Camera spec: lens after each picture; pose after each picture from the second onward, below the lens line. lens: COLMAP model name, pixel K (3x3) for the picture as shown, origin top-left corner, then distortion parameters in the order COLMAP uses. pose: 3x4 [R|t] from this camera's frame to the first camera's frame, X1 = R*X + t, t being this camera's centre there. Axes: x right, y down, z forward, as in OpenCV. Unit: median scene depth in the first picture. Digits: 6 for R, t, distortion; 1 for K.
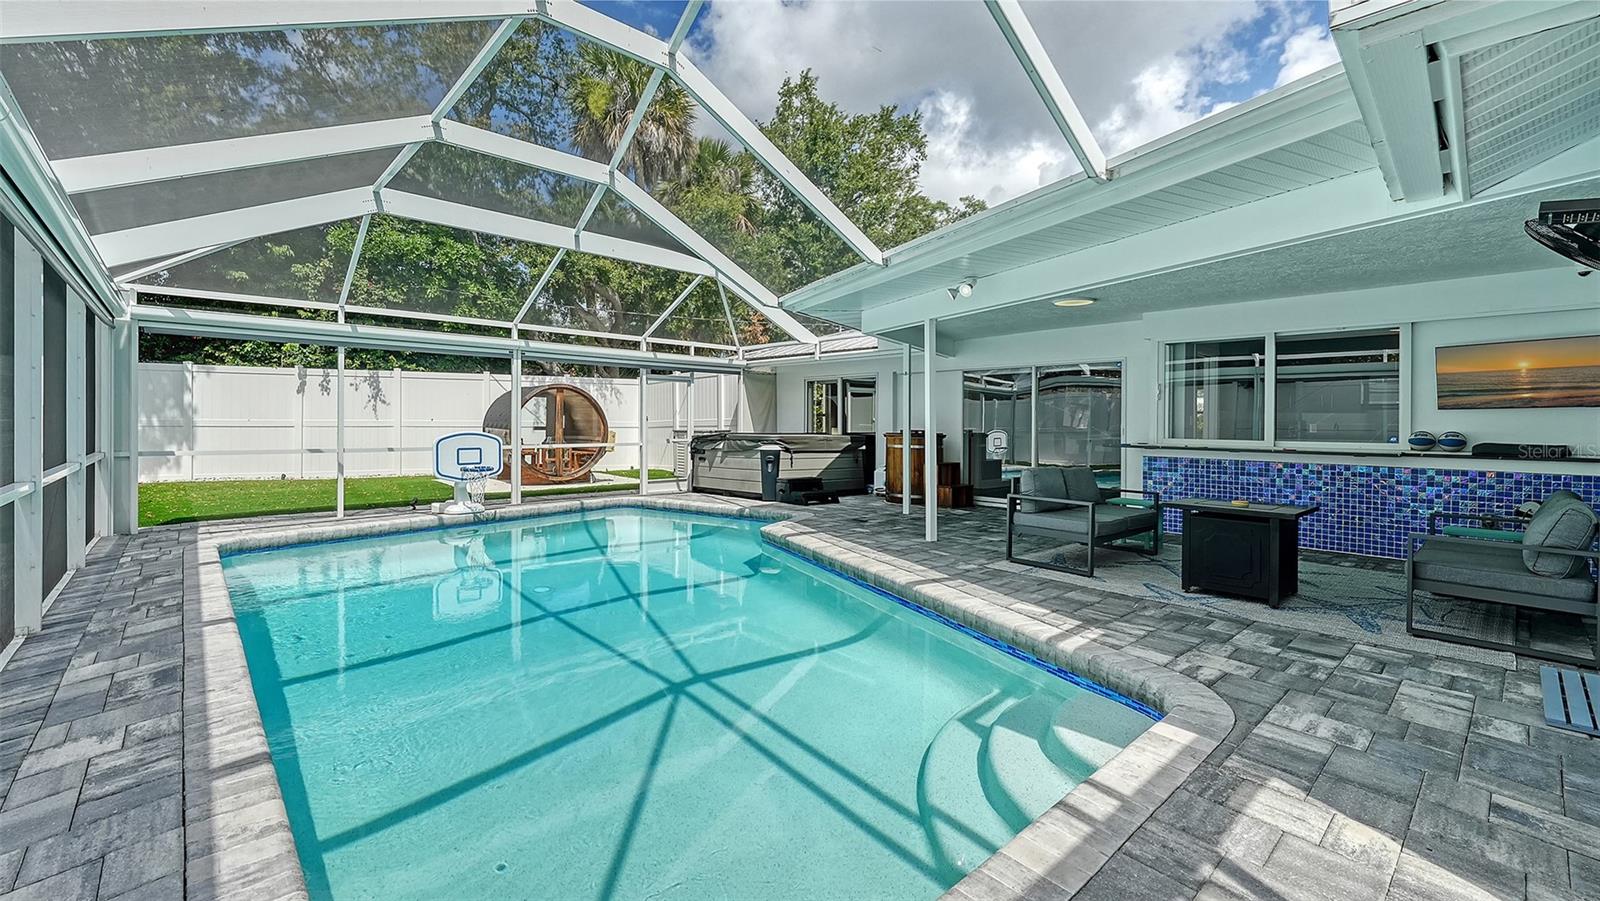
lens RADIAL K [[653.9, 0, 797.1], [0, 653.9, 423.0], [0, 0, 1]] dist [-0.003423, -0.000080]
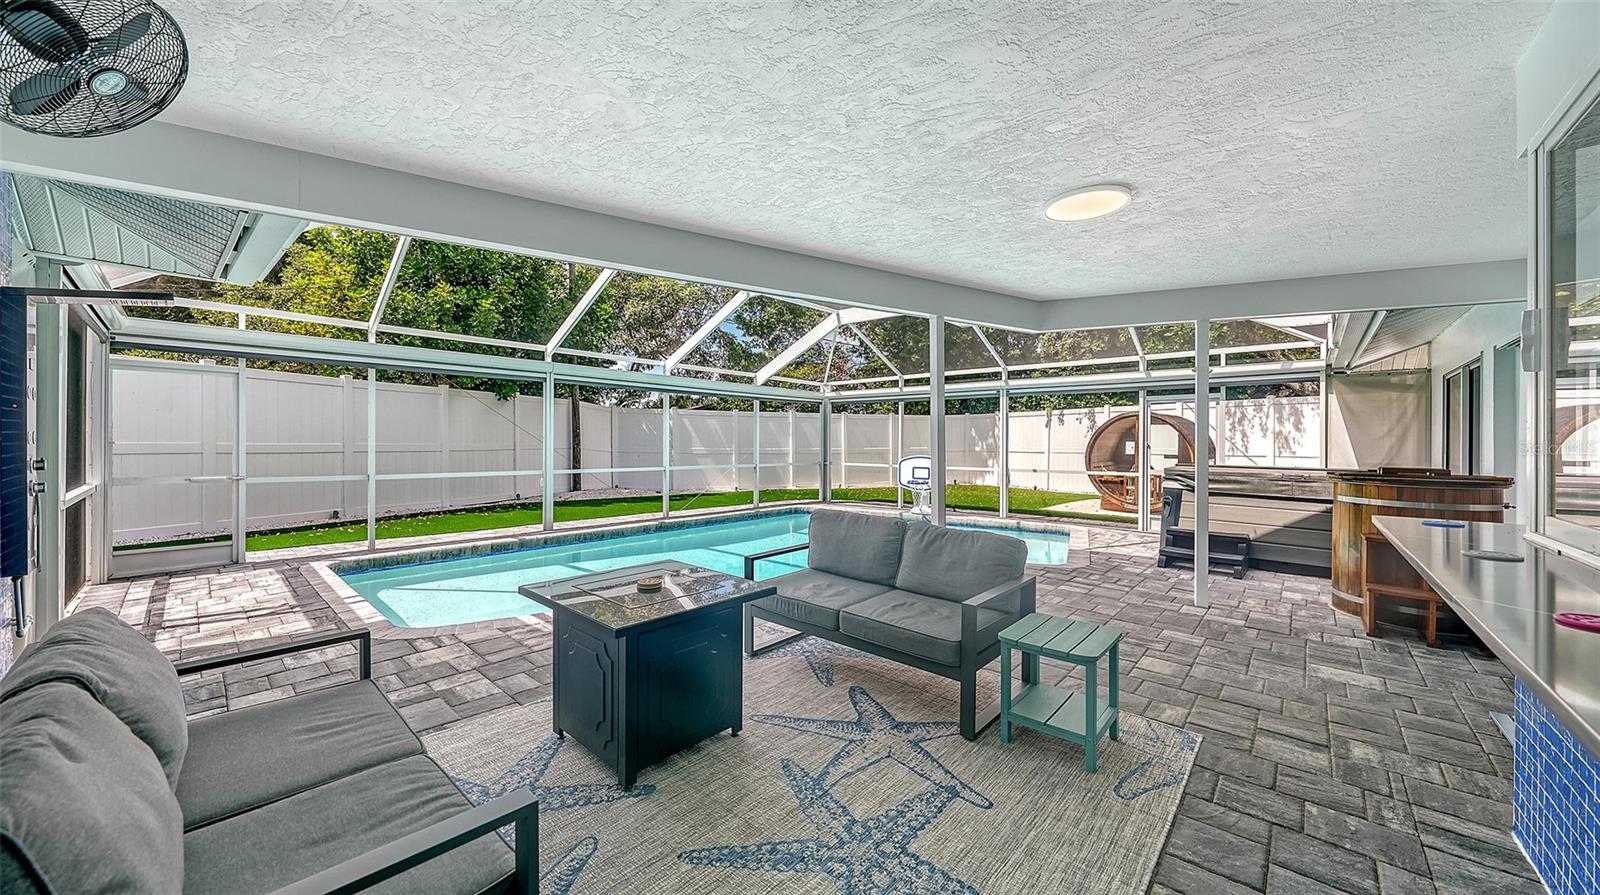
lens RADIAL K [[572.5, 0, 796.8], [0, 572.5, 448.1], [0, 0, 1]] dist [-0.011435, -0.000033]
pose [[0.080791, 0.001164, -0.996730, 0.481802], [-0.007010, 0.999975, 0.000600, -0.001335], [0.996706, 0.006938, 0.080797, 0.438217]]
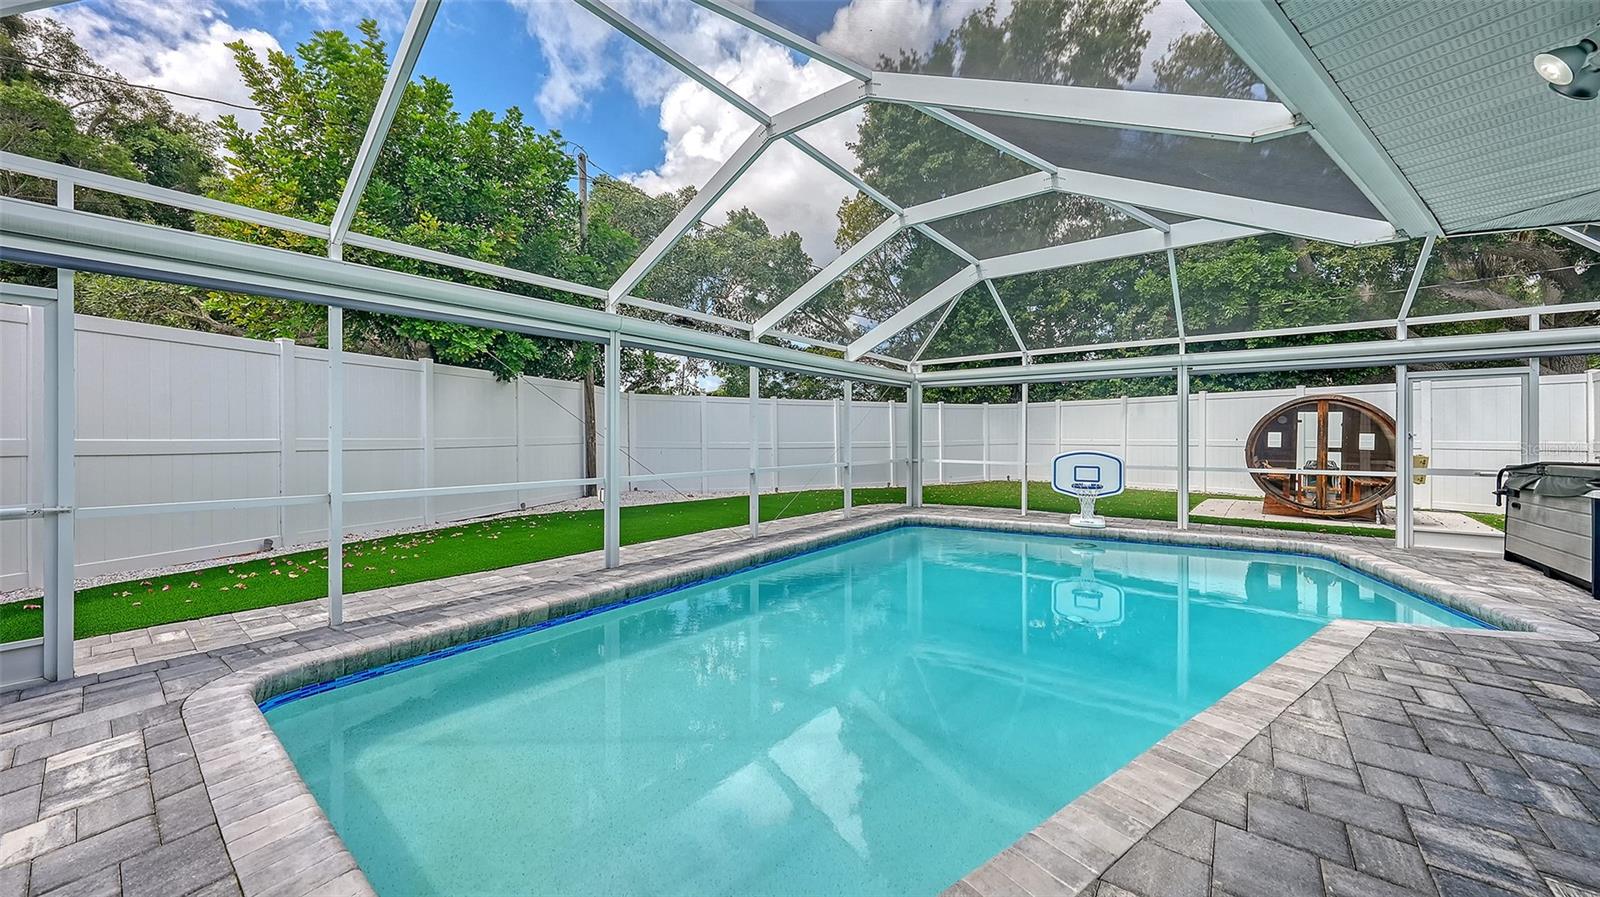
lens RADIAL K [[559.7, 0, 800.5], [0, 559.7, 439.5], [0, 0, 1]] dist [-0.003829, -0.000552]
pose [[0.160248, -0.001069, -0.987076, 0.226744], [-0.001971, 0.999997, -0.001403, -0.002648], [0.987075, 0.002170, 0.160245, 0.264363]]
